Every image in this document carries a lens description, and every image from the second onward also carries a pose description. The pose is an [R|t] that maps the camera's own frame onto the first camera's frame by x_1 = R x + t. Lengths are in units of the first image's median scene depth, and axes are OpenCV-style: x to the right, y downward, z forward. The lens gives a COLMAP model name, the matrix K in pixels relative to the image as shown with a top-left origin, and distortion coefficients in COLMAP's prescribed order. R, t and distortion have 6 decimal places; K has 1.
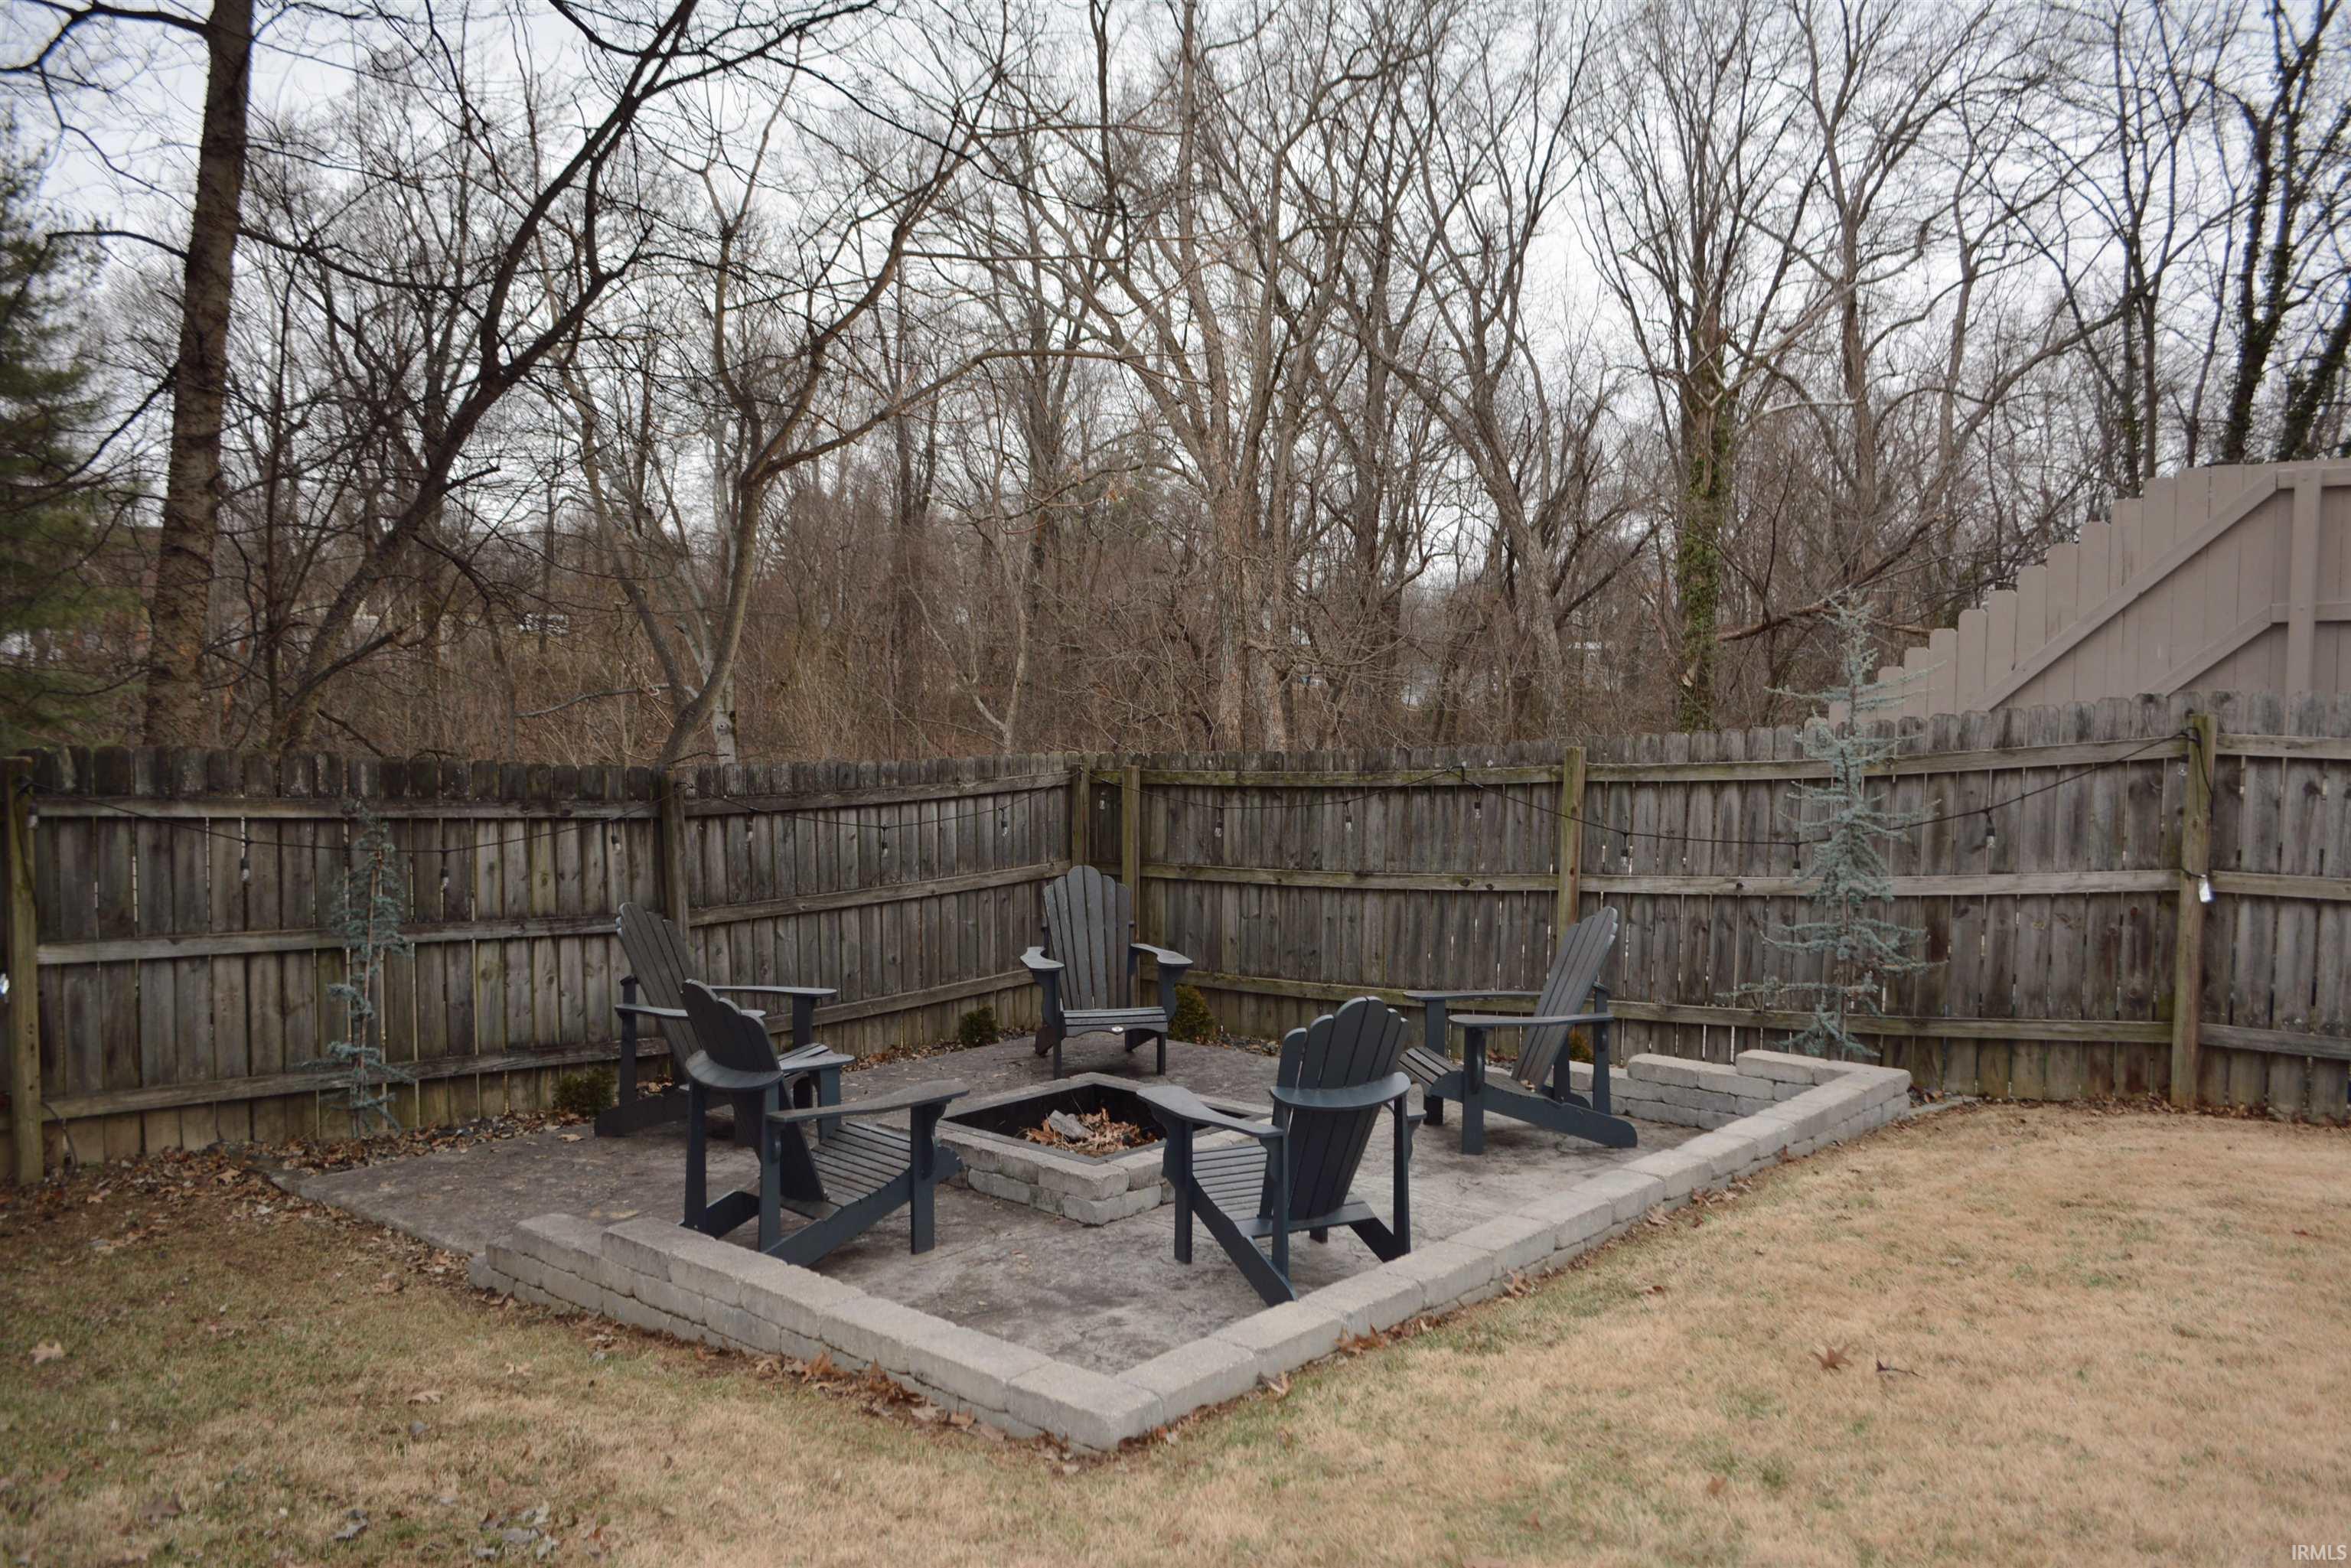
lens RADIAL K [[1838.6, 0, 1199.3], [0, 1838.6, 789.8], [0, 0, 1]] dist [-0.013142, 0.006072]
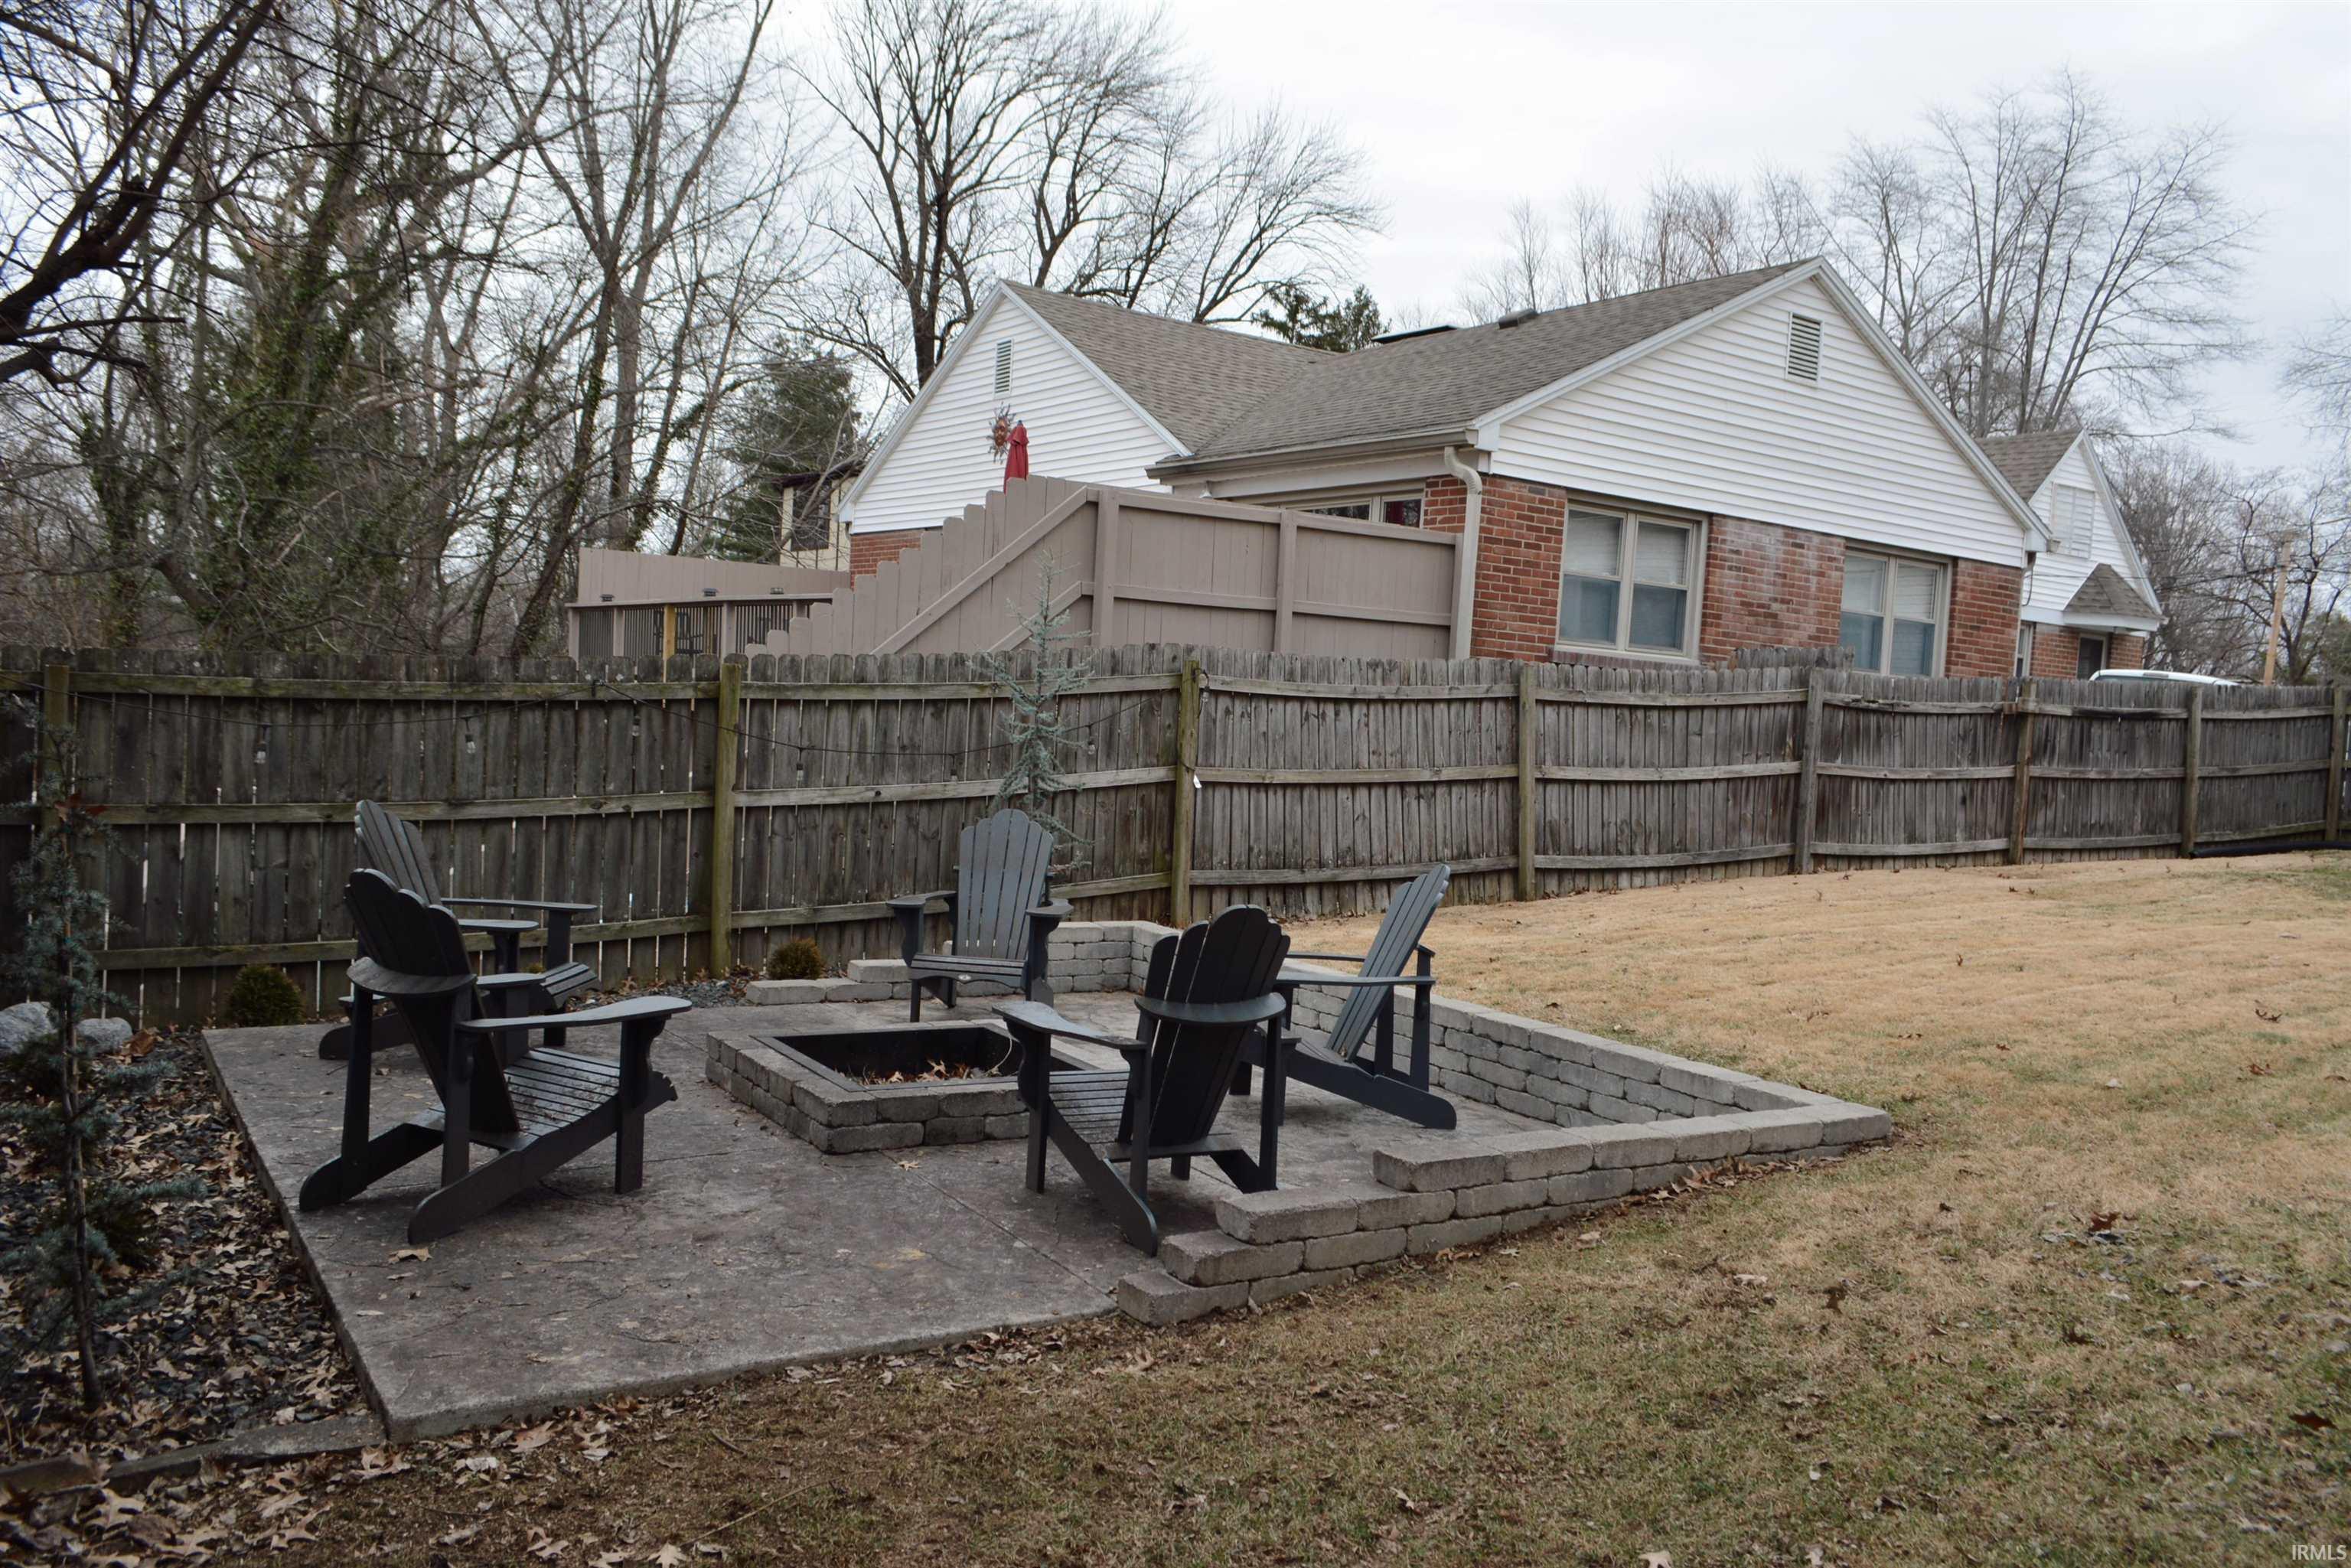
lens RADIAL K [[1838.6, 0, 1177.9], [0, 1838.6, 785.3], [0, 0, 1]] dist [-0.013142, 0.006072]
pose [[0.278674, -0.036157, 0.959705, -0.735566], [-0.009984, 0.999128, 0.040542, -0.000394], [-0.960334, -0.020879, 0.278070, 0.511786]]
